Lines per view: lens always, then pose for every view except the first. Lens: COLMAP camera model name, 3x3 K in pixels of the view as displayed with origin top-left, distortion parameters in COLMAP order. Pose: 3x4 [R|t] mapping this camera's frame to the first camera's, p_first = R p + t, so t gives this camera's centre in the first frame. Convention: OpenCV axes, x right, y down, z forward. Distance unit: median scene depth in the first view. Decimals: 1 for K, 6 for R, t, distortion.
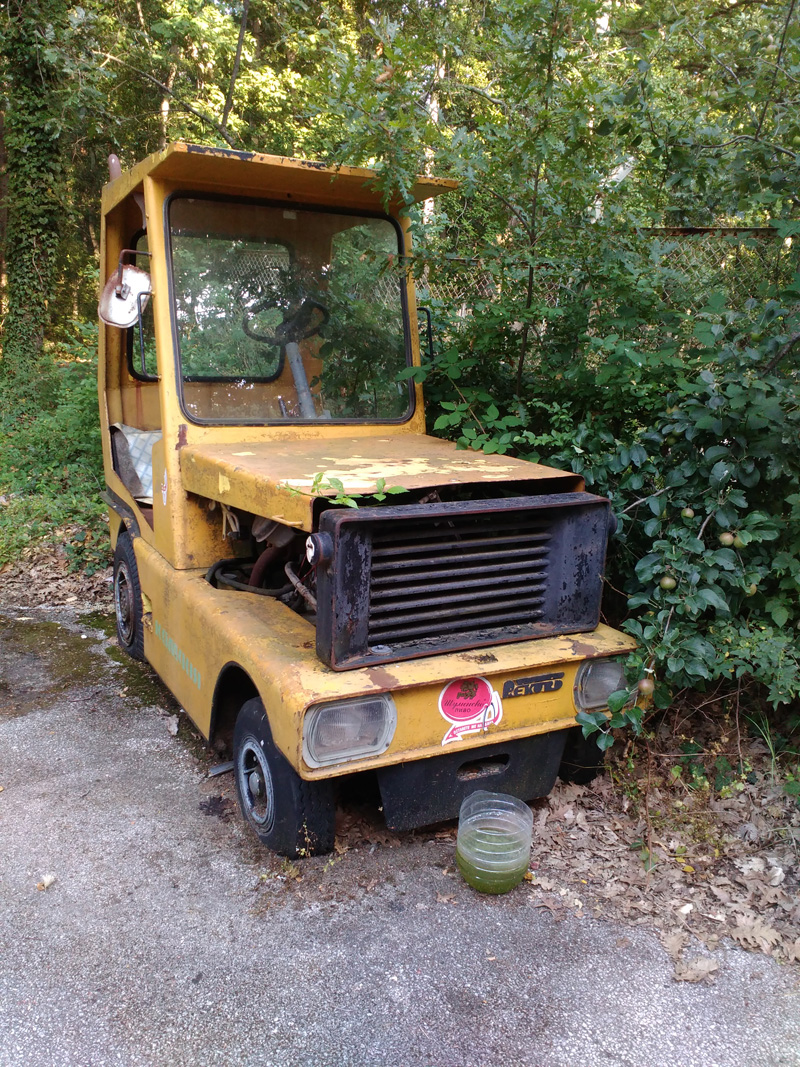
lens RADIAL K [[932.4, 0, 403.5], [0, 932.4, 529.1], [0, 0, 1]] dist [-0.004736, -0.014427]
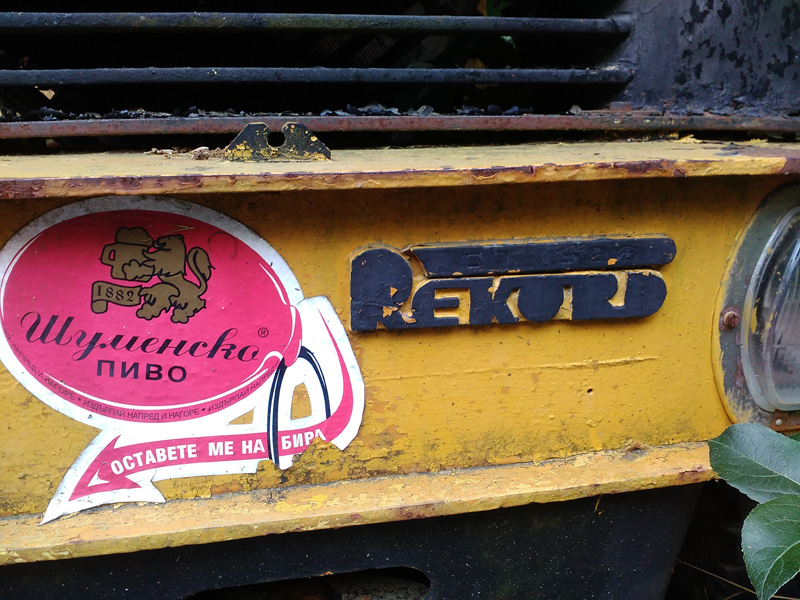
lens RADIAL K [[699.1, 0, 400.0], [0, 699.1, 302.4], [0, 0, 1]] dist [-0.004736, -0.014427]
pose [[0.953779, 0.032530, -0.298743, 0.165732], [-0.016379, 0.998273, 0.056410, 0.165431], [0.300062, -0.048909, 0.952665, 0.848974]]
